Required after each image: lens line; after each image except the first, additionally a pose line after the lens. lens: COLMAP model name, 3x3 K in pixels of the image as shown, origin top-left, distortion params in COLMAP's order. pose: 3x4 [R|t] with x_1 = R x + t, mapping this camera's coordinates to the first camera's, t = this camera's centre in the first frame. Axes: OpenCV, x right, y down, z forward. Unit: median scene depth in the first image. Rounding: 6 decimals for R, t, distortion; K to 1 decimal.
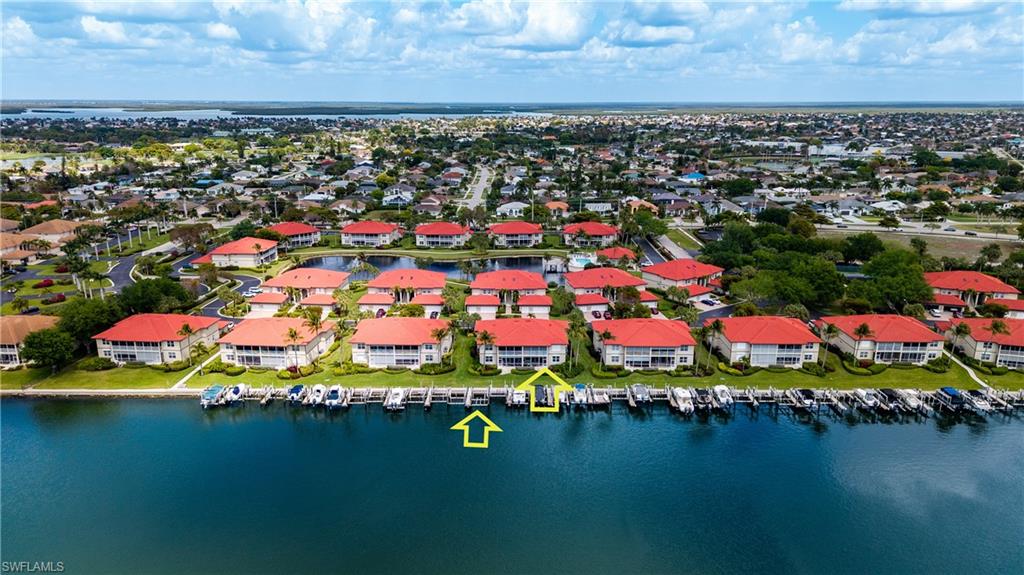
lens RADIAL K [[663.2, 0, 512.0], [0, 663.2, 287.5], [0, 0, 1]] dist [0.037420, -0.063331]
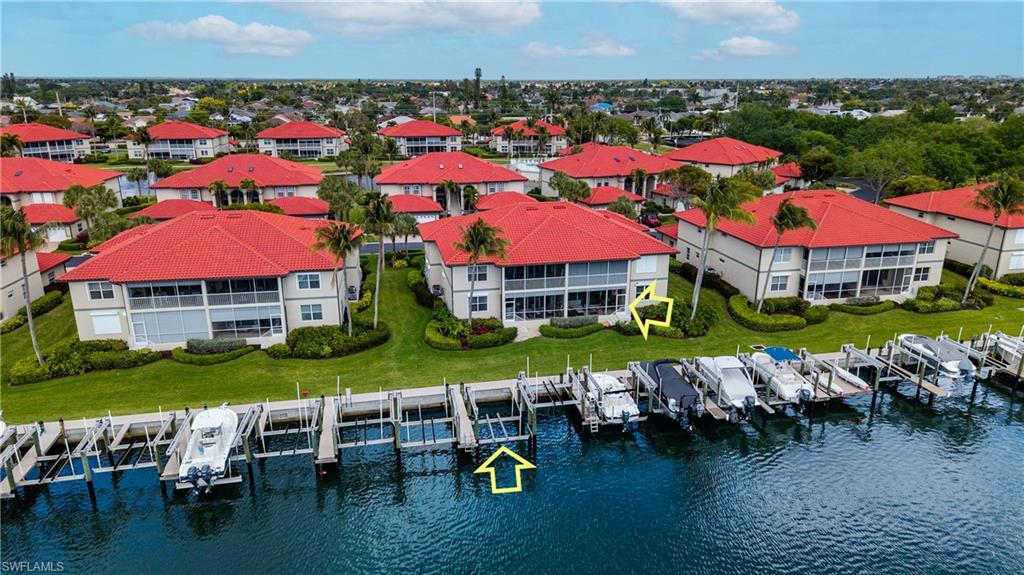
lens RADIAL K [[663.2, 0, 512.0], [0, 663.2, 287.5], [0, 0, 1]] dist [0.037420, -0.063331]
pose [[0.976506, -0.059170, 0.207206, -0.093360], [0.052673, 0.997936, 0.036739, 0.085944], [-0.208953, -0.024961, 0.977607, 0.628835]]
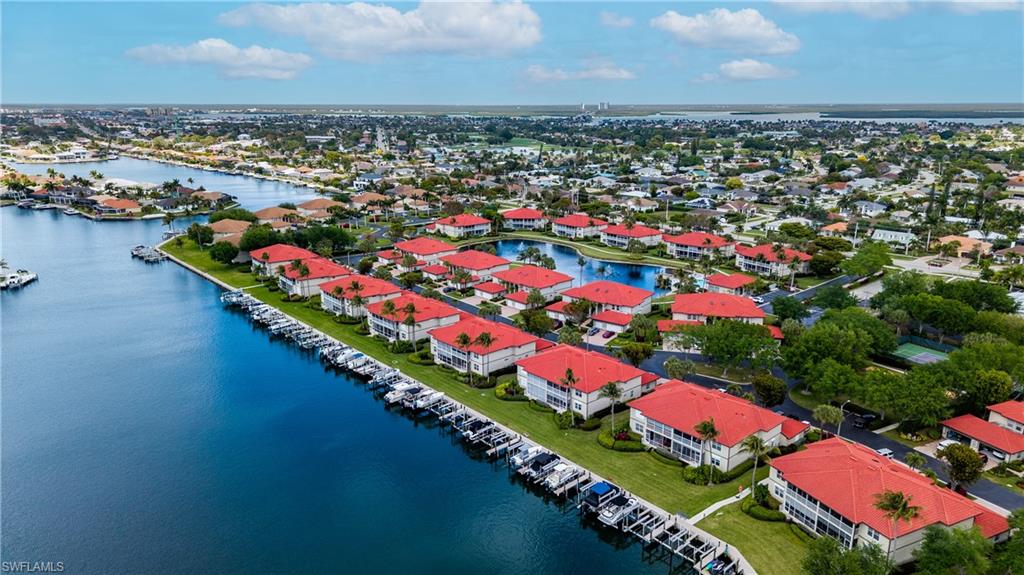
lens RADIAL K [[653.0, 0, 500.1], [0, 653.0, 288.3], [0, 0, 1]] dist [0.033737, -0.045793]
pose [[0.668820, 0.189700, -0.718814, 0.914057], [-0.189092, 0.978505, 0.082293, -0.086626], [0.718974, 0.080883, 0.690314, 0.344502]]
